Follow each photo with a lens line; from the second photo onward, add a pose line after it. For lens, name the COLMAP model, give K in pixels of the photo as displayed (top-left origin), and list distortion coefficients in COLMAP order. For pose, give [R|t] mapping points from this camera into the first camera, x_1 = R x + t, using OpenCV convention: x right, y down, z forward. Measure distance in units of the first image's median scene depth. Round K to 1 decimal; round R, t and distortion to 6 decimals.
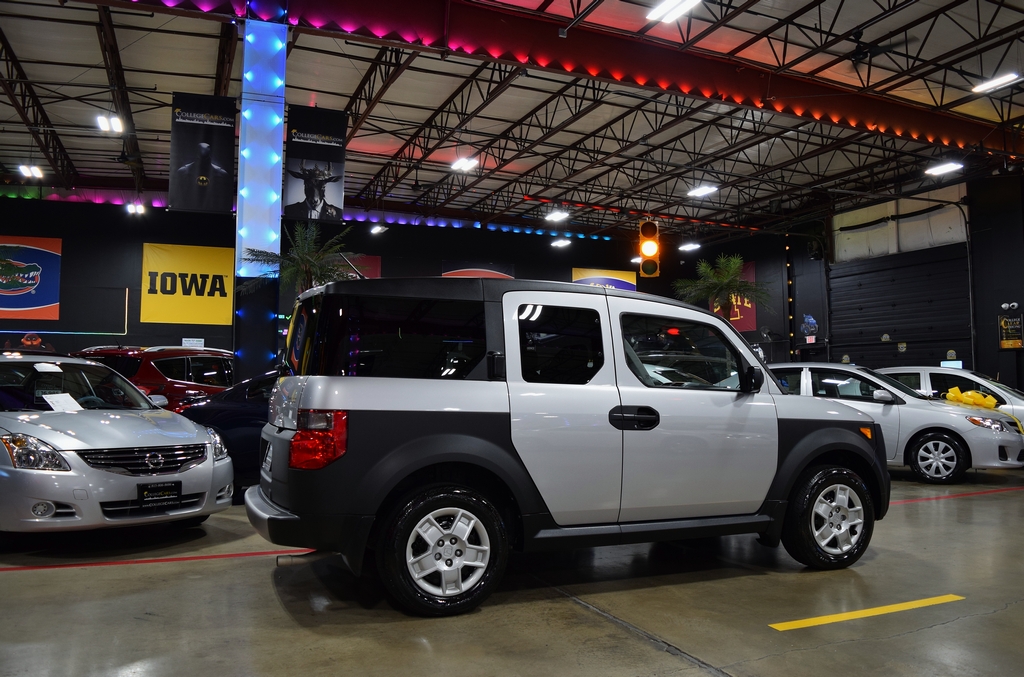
lens RADIAL K [[799.8, 0, 506.1], [0, 799.8, 341.4], [0, 0, 1]] dist [-0.095196, 0.022842]
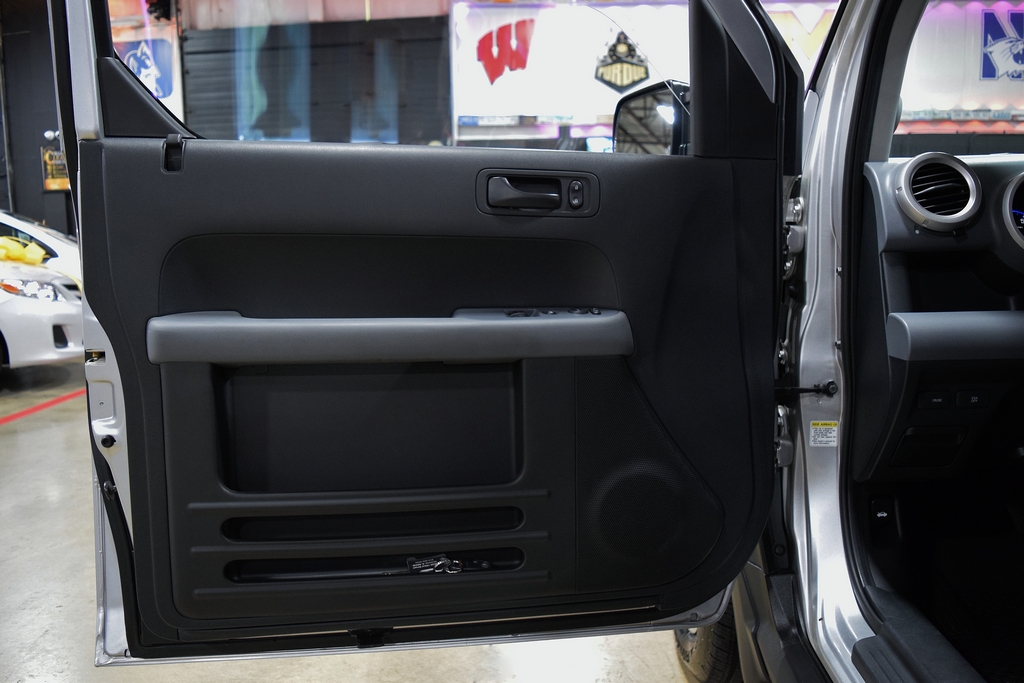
lens RADIAL K [[799.8, 0, 537.4], [0, 799.8, 337.6], [0, 0, 1]] dist [-0.095196, 0.022842]
pose [[0.425139, -0.128912, 0.895901, 0.232855], [-0.031033, 0.987148, 0.156768, 0.035005], [-0.904596, -0.094451, 0.415674, 0.365728]]
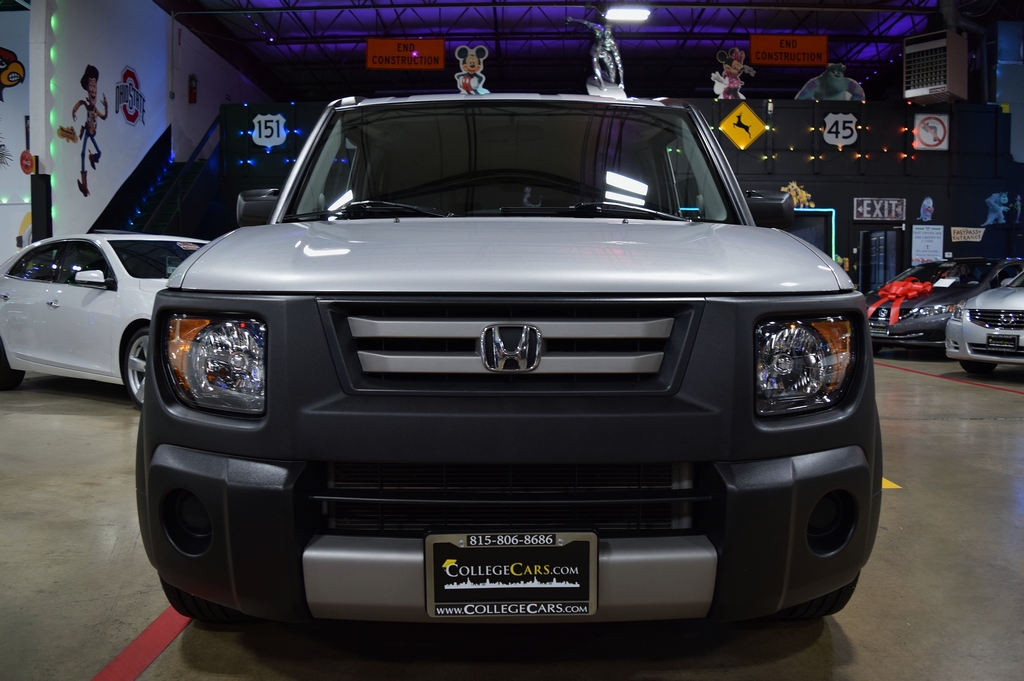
lens RADIAL K [[799.8, 0, 514.4], [0, 799.8, 334.7], [0, 0, 1]] dist [-0.095196, 0.022842]
pose [[-0.385297, 0.052018, -0.921325, 0.654236], [0.049833, 0.998126, 0.035514, 0.047558], [0.921446, -0.032229, -0.387167, 0.402287]]
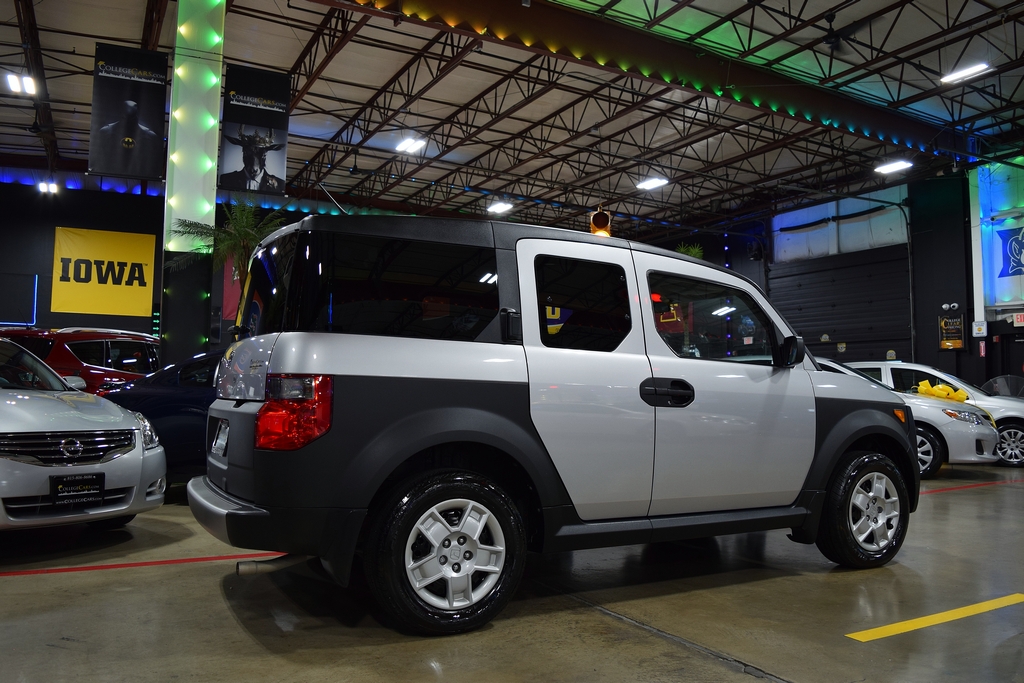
lens RADIAL K [[799.8, 0, 507.4], [0, 799.8, 337.3], [0, 0, 1]] dist [-0.095196, 0.022842]
pose [[0.995093, 0.012184, 0.098192, -0.040637], [-0.011090, 0.999870, -0.011681, 0.021995], [-0.098322, 0.010535, 0.995099, 0.077751]]
